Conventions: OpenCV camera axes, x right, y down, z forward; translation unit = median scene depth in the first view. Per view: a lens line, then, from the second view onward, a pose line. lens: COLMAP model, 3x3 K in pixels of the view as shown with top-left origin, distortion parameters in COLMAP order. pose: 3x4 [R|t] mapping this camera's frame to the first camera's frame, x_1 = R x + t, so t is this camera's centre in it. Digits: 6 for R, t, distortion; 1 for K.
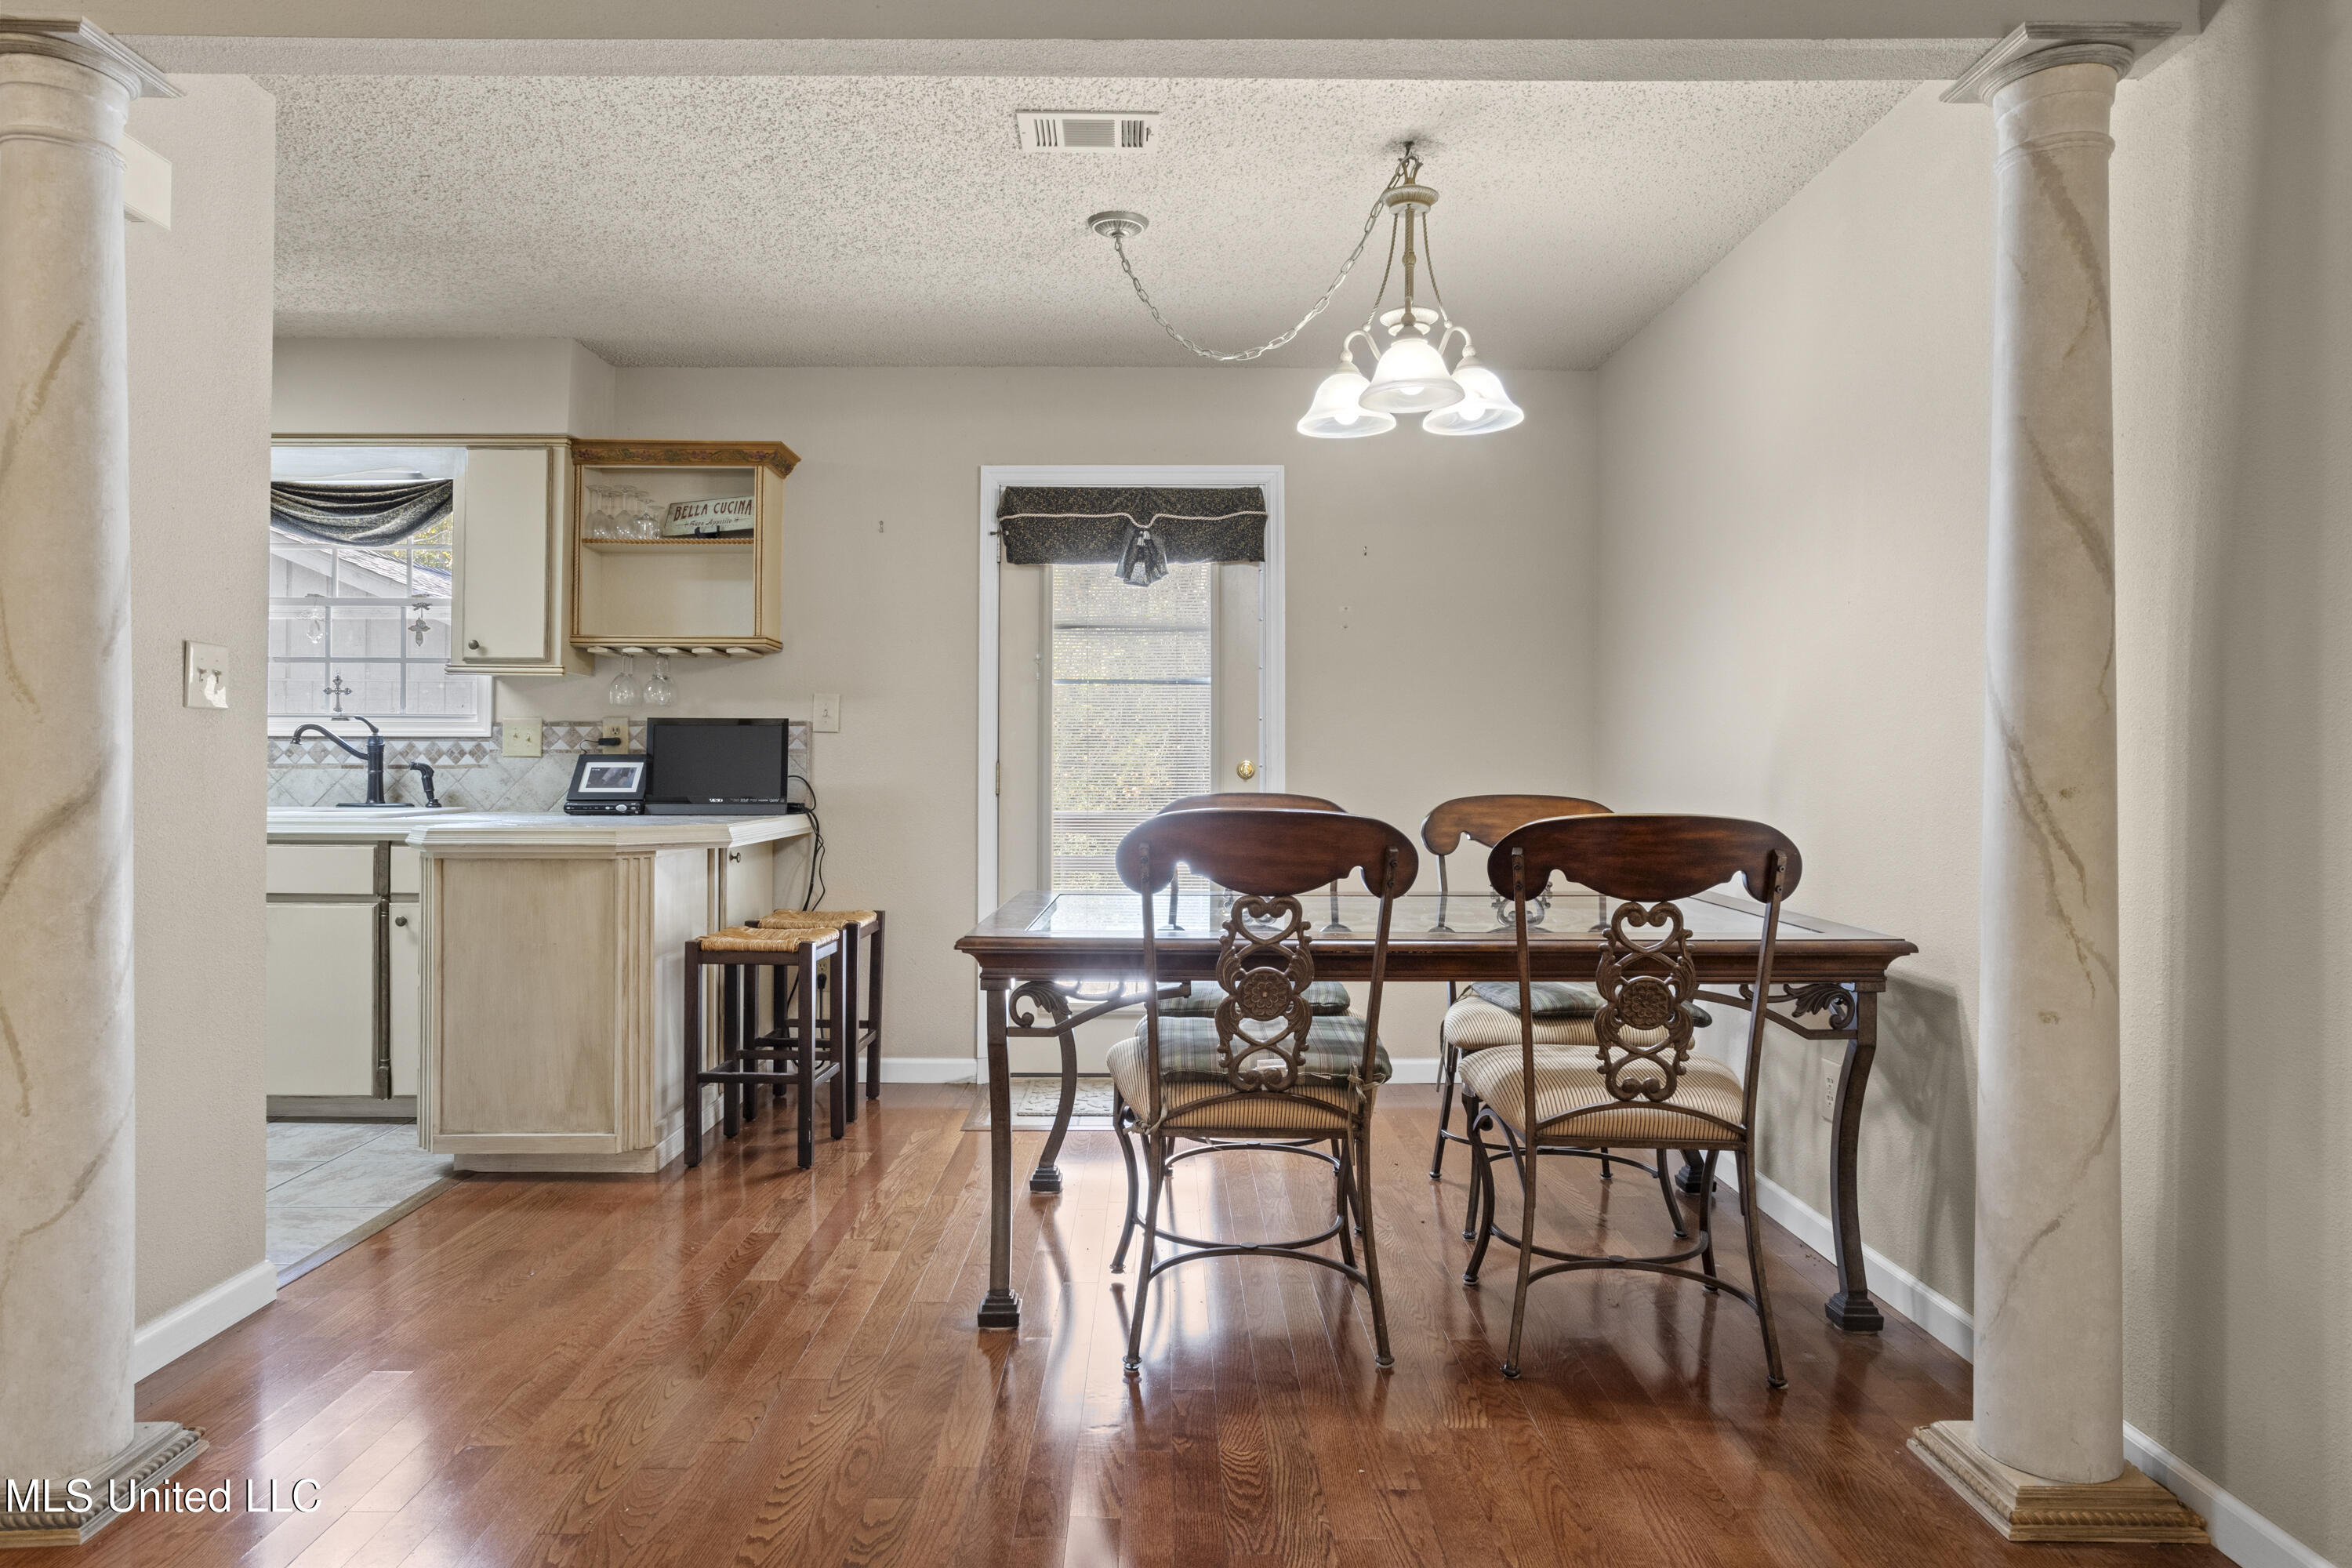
lens RADIAL K [[1491.1, 0, 1171.0], [0, 1491.1, 777.1], [0, 0, 1]] dist [0.003249, 0.000405]
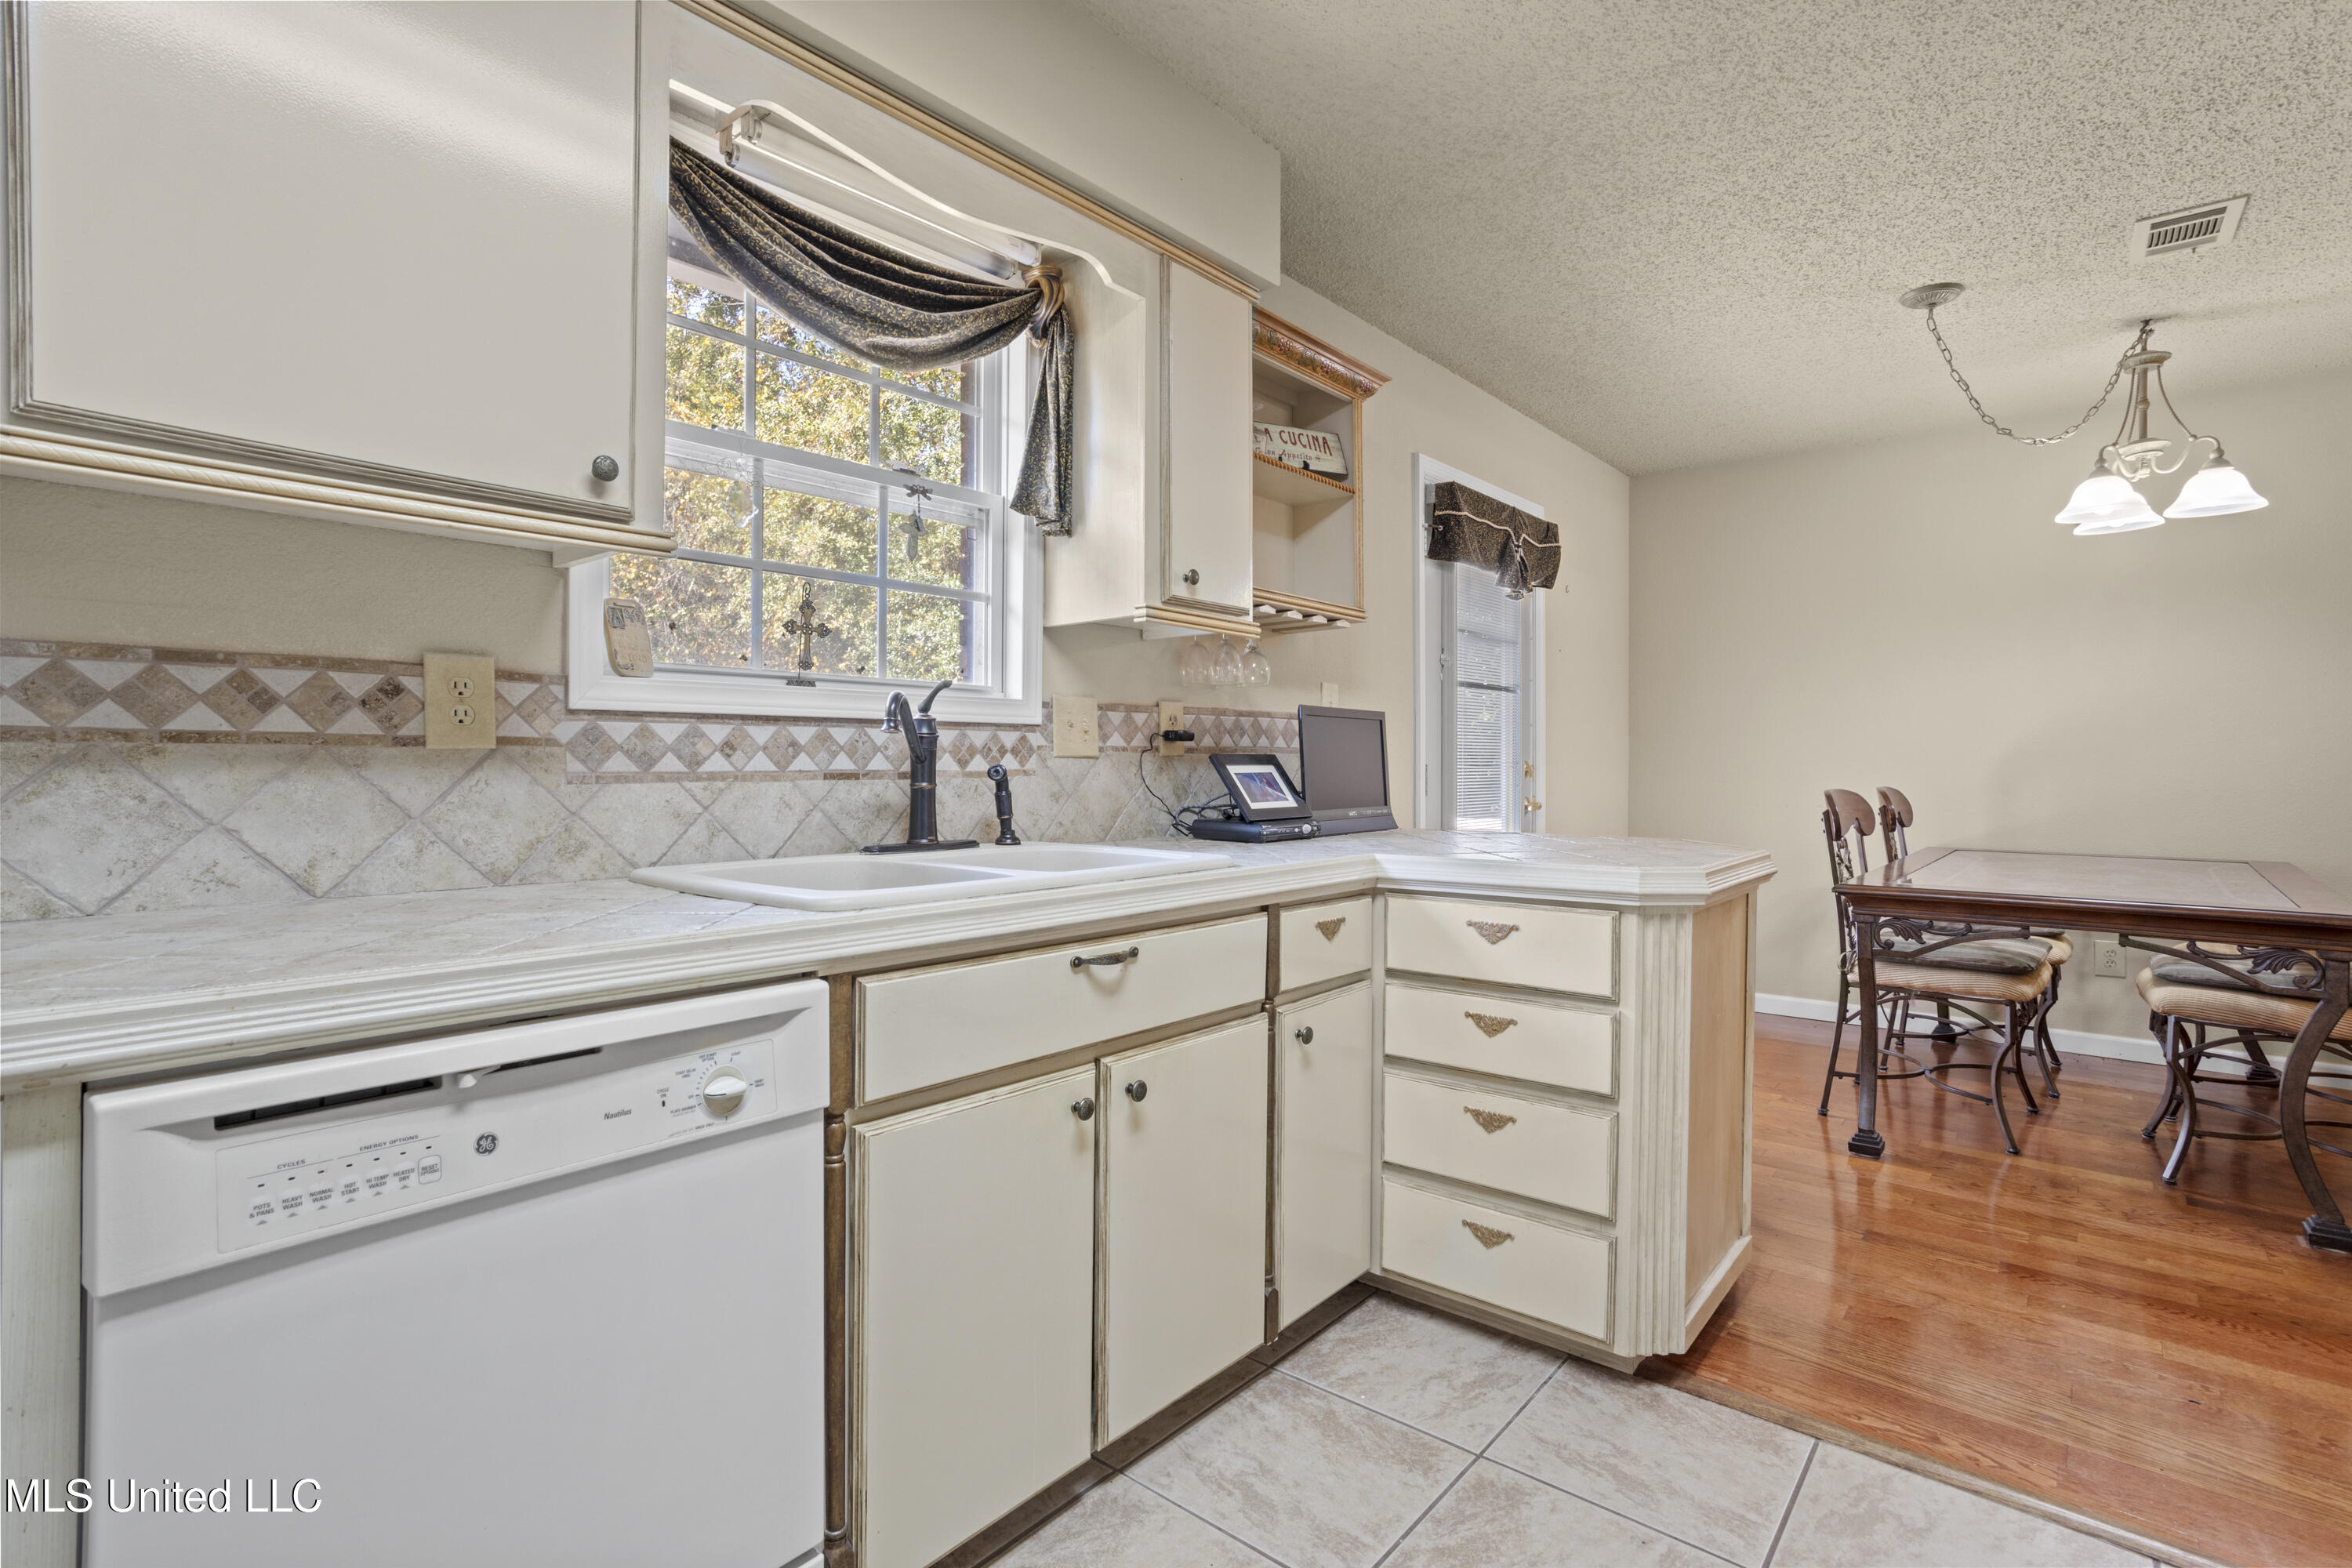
lens RADIAL K [[1150.6, 0, 1175.3], [0, 1150.6, 777.0], [0, 0, 1]] dist [-0.009609, 0.004317]
pose [[0.628880, -0.012372, 0.777404, -0.790918], [0.005632, 0.999920, 0.011358, -0.010557], [-0.777482, -0.002764, 0.628899, 0.657043]]
